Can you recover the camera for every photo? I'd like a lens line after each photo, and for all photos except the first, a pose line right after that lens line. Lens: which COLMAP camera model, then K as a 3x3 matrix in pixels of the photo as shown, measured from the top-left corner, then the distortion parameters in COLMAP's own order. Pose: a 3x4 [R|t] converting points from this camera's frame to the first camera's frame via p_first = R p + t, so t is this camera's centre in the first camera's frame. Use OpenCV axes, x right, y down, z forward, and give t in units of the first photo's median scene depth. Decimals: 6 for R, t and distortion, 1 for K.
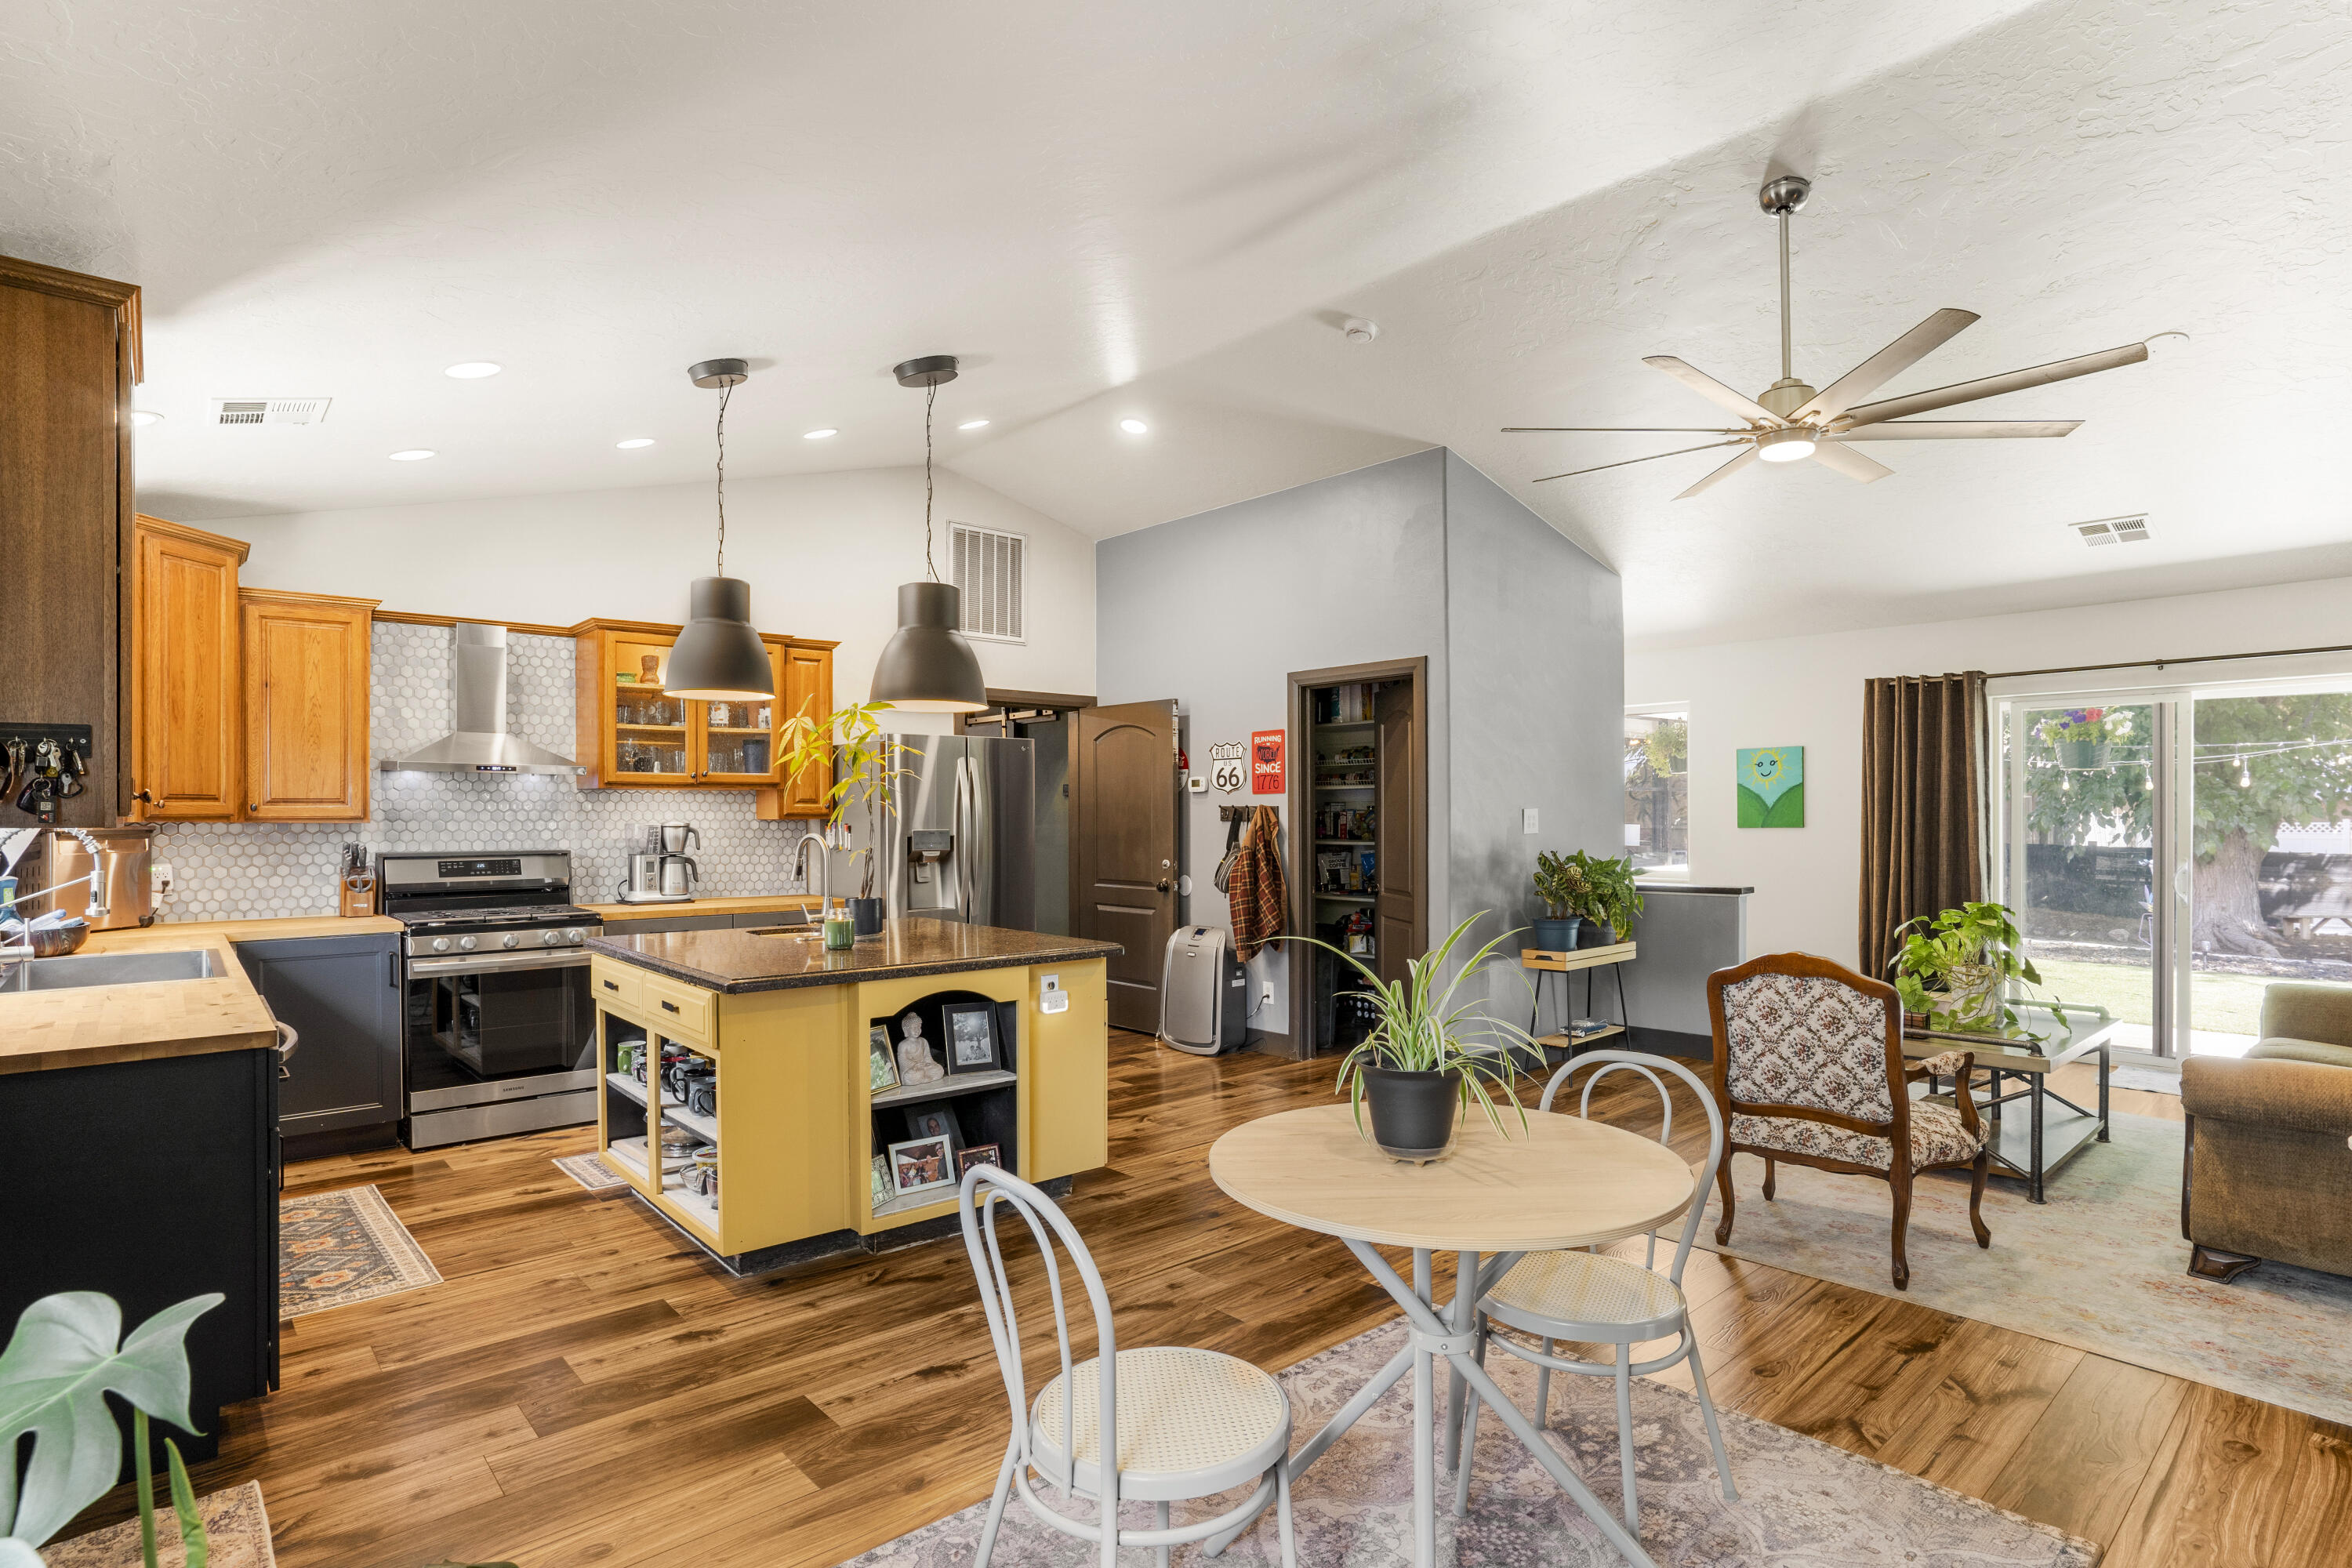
lens RADIAL K [[1189.2, 0, 1167.6], [0, 1189.2, 793.5], [0, 0, 1]] dist [-0.076593, 0.044651]
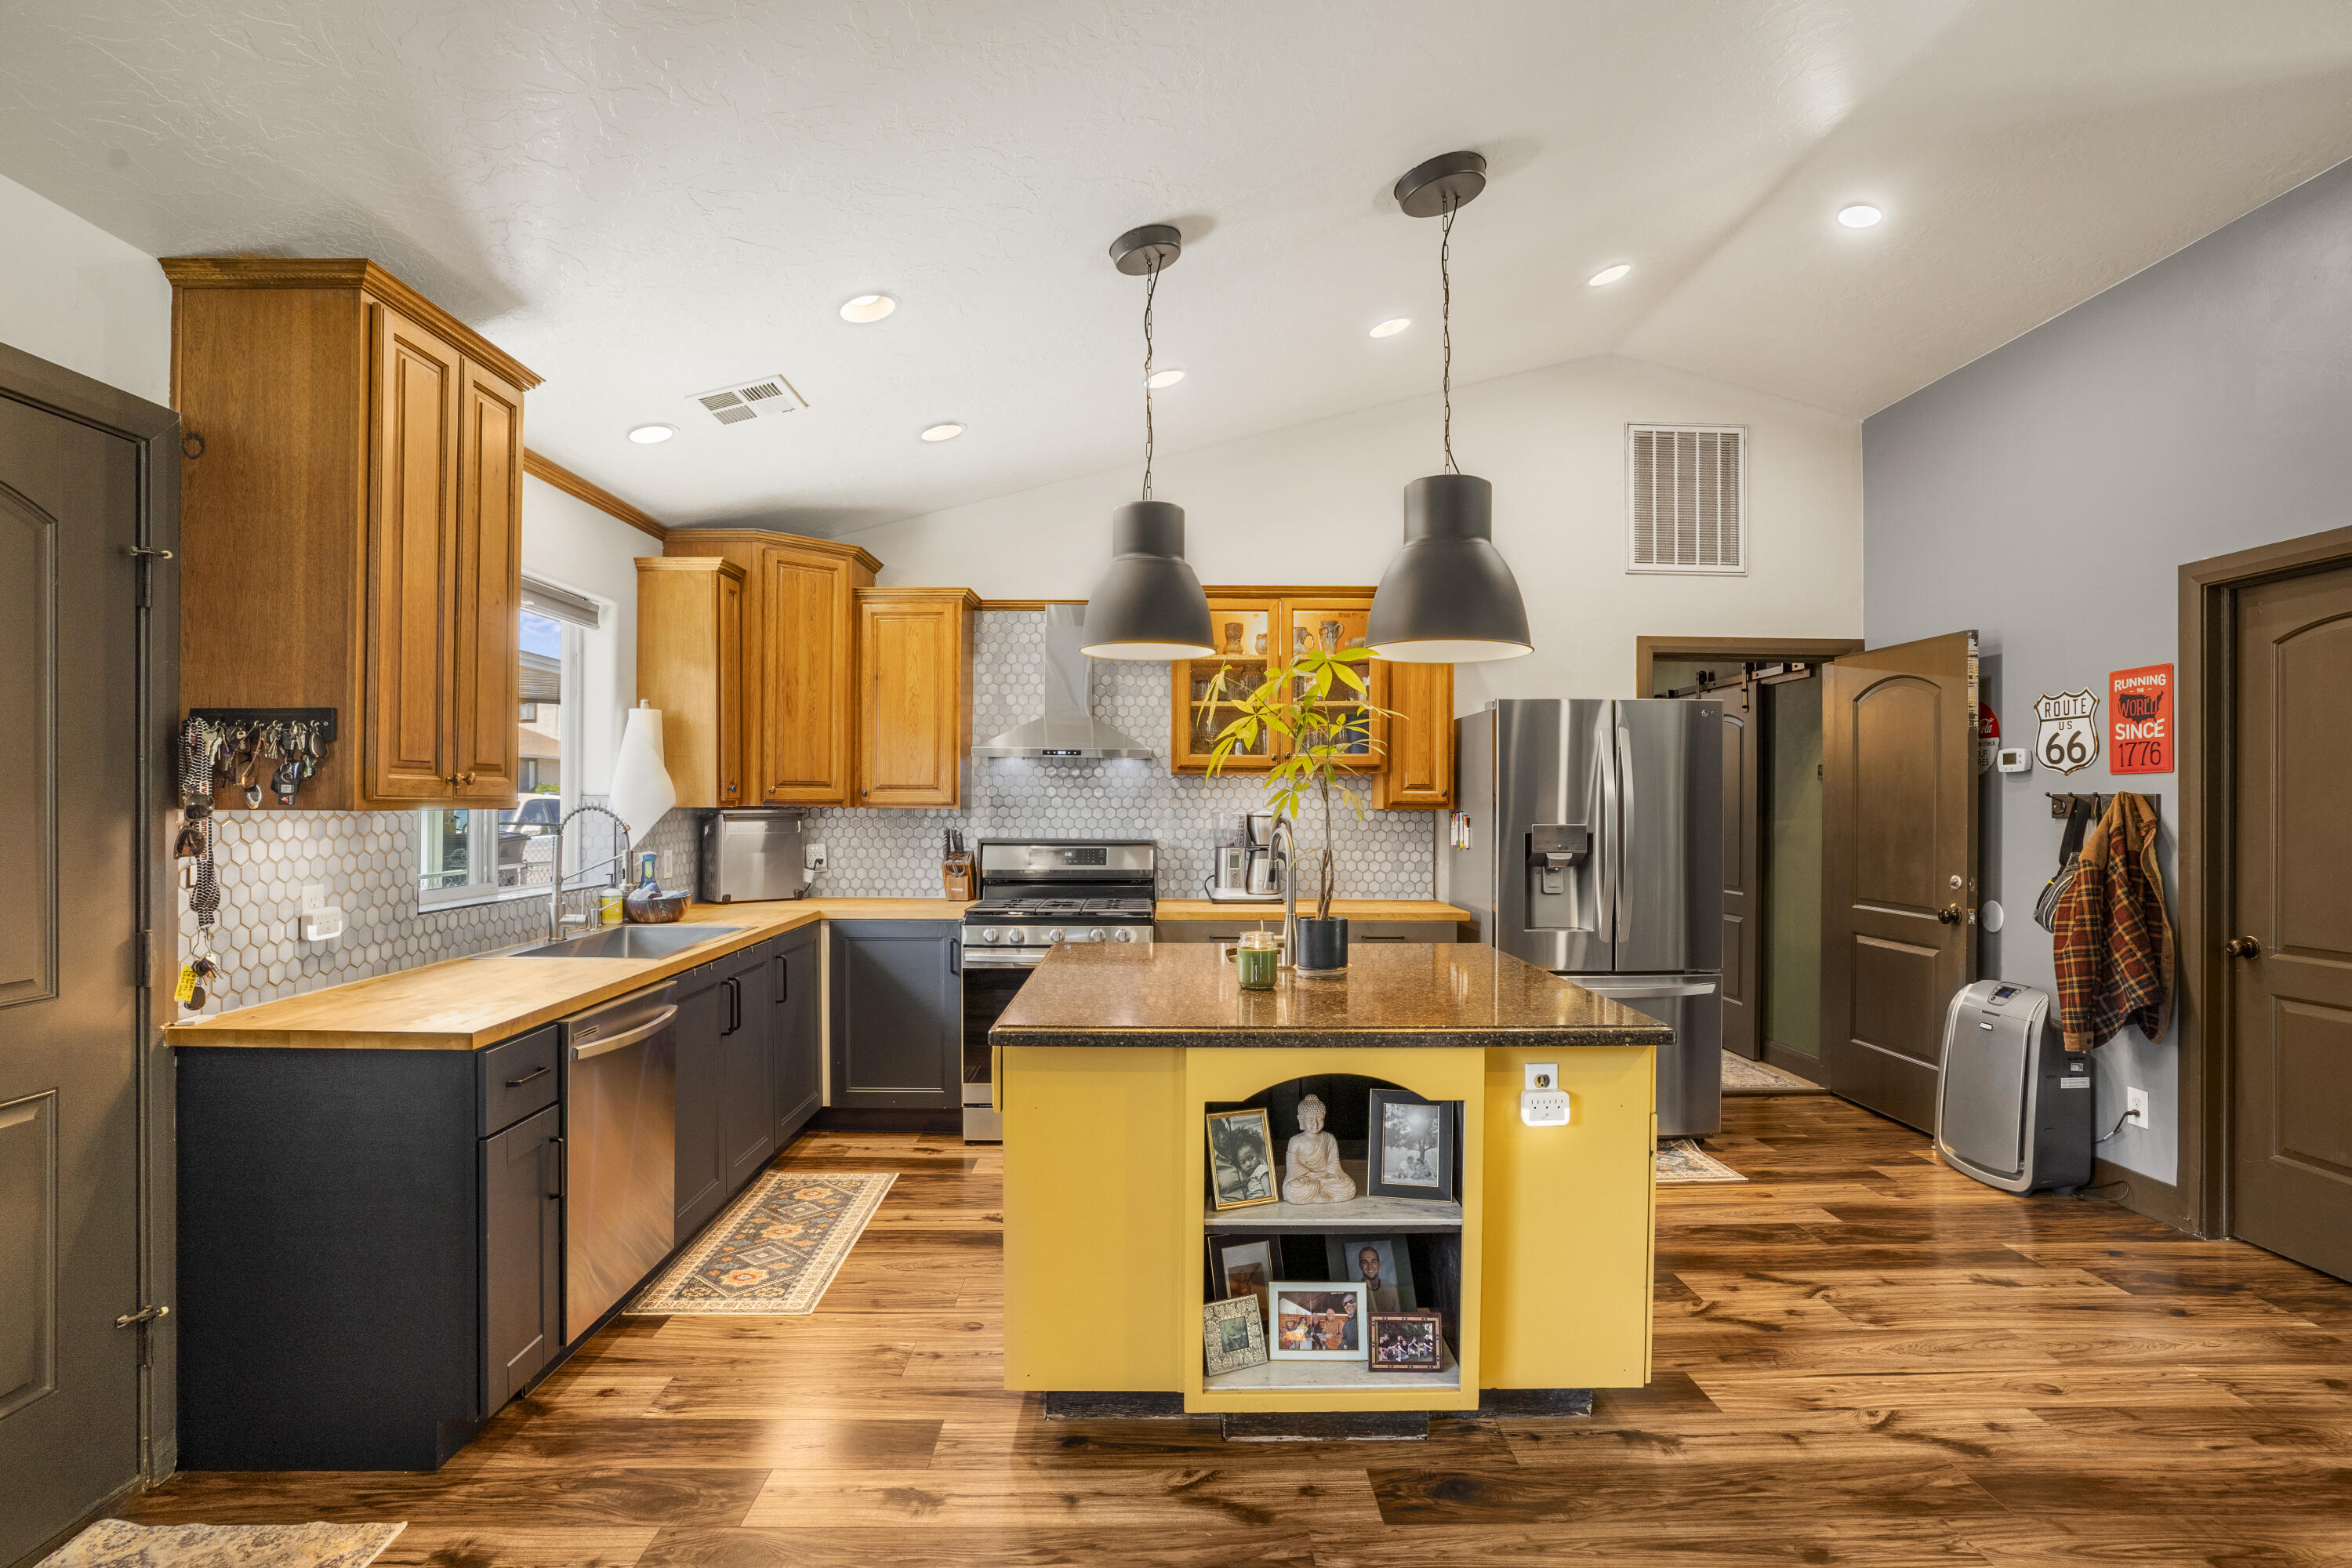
lens RADIAL K [[1189.2, 0, 1167.6], [0, 1189.2, 793.5], [0, 0, 1]] dist [-0.076593, 0.044651]
pose [[0.757916, 0.001383, -0.652350, 0.114955], [0.004377, 0.999964, 0.007205, 0.004903], [0.652337, -0.008316, 0.757883, 0.304938]]
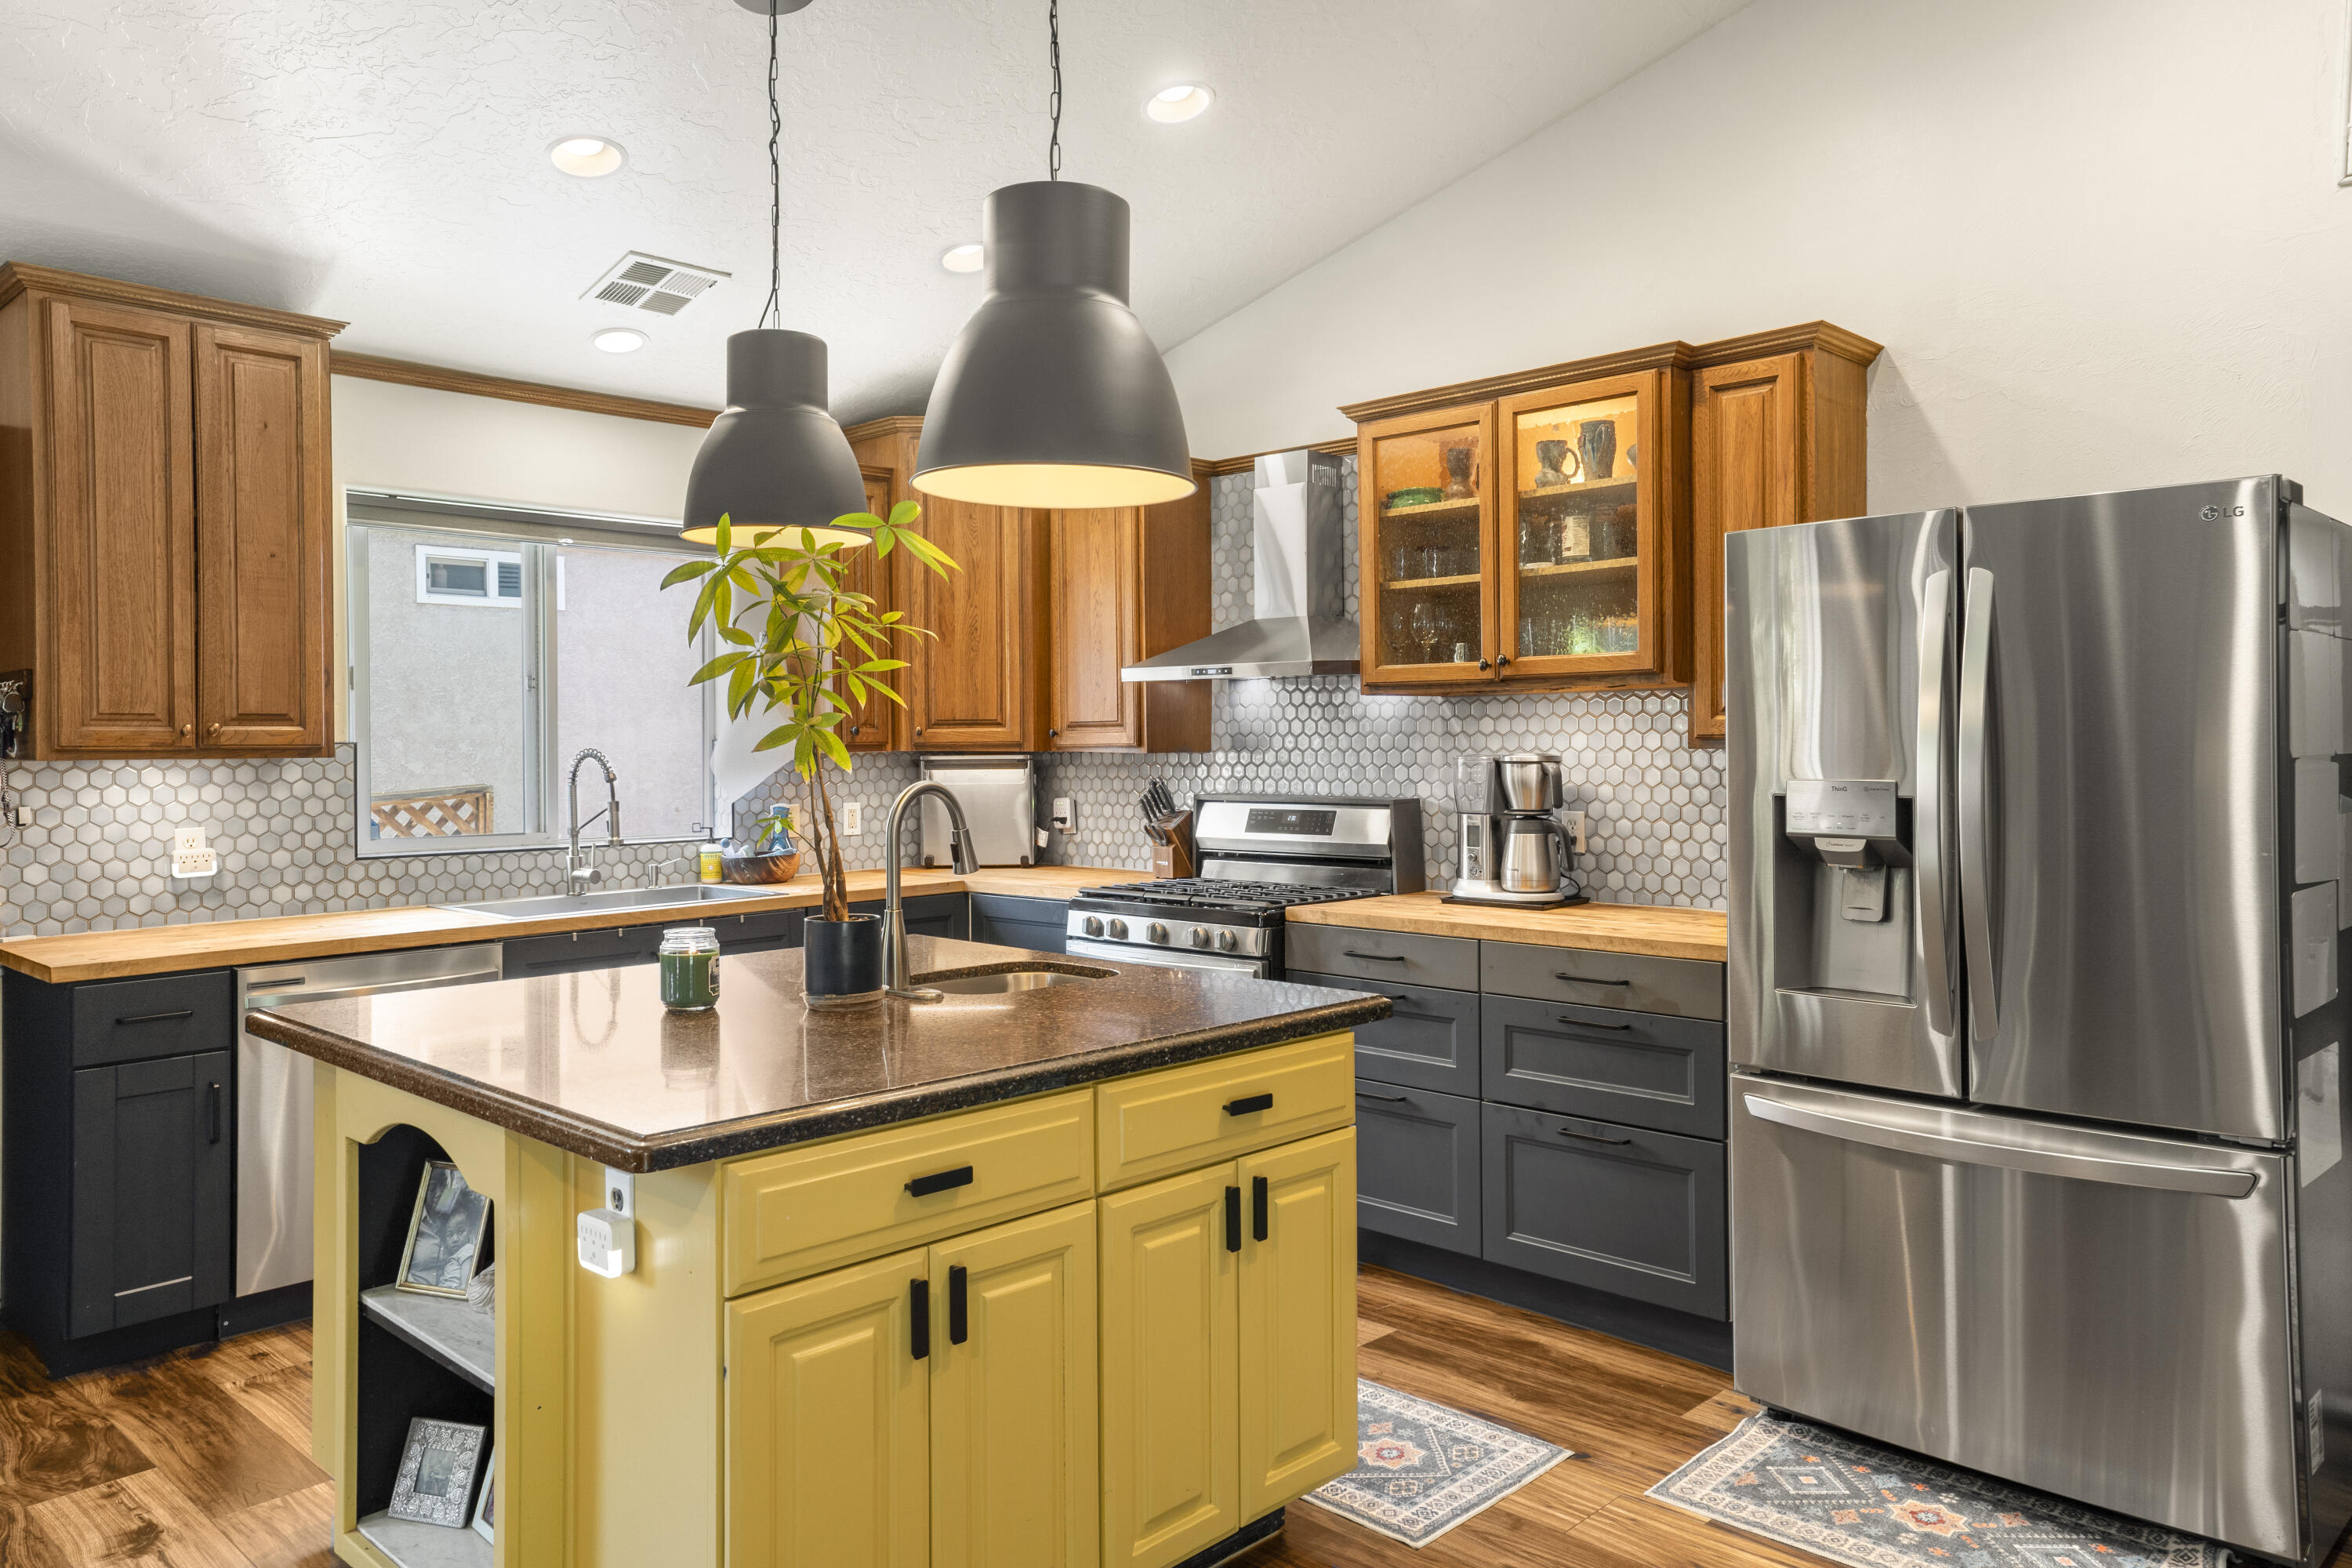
lens RADIAL K [[1626.0, 0, 1172.5], [0, 1626.0, 744.9], [0, 0, 1]] dist [0.030250, 0.002980]
pose [[0.072911, 0.002242, -0.997336, 0.326231], [0.023145, 0.999724, 0.003939, 0.015220], [0.997070, -0.023371, 0.072839, 0.862509]]
